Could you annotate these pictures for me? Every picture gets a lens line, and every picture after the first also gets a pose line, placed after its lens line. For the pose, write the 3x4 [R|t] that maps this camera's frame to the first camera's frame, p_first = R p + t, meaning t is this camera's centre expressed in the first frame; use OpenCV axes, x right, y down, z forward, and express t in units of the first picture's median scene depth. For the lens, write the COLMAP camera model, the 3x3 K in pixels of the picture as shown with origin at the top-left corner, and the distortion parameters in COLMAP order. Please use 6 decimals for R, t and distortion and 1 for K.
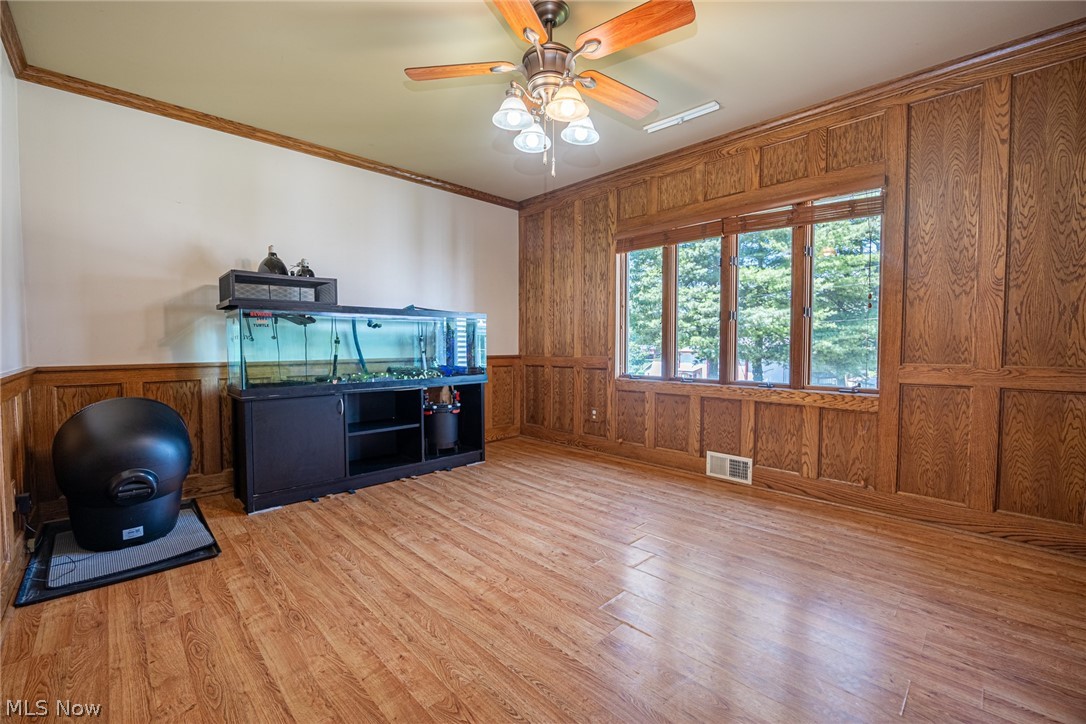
lens RADIAL K [[451.3, 0, 543.0], [0, 451.3, 362.0], [0, 0, 1]] dist [-0.010201, -0.000108]
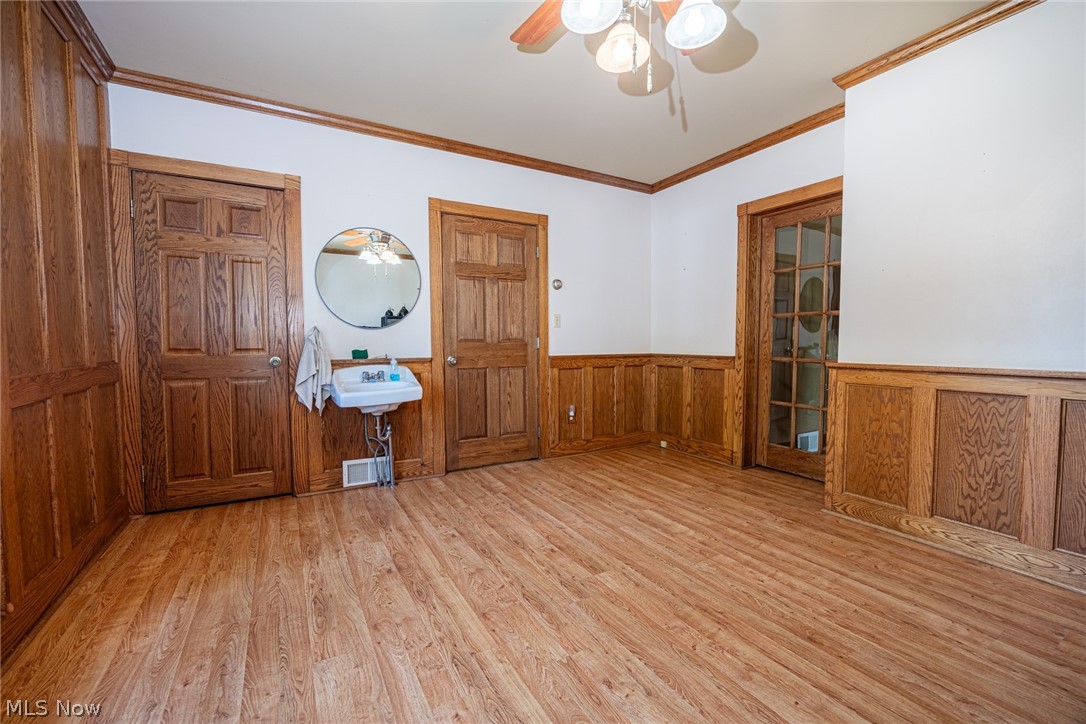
lens RADIAL K [[451.3, 0, 543.0], [0, 451.3, 362.0], [0, 0, 1]] dist [-0.010201, -0.000108]
pose [[-0.968490, -0.010742, 0.248821, -0.015807], [0.011163, 0.996193, 0.086456, -0.074584], [-0.248802, 0.086509, -0.964683, 1.883723]]
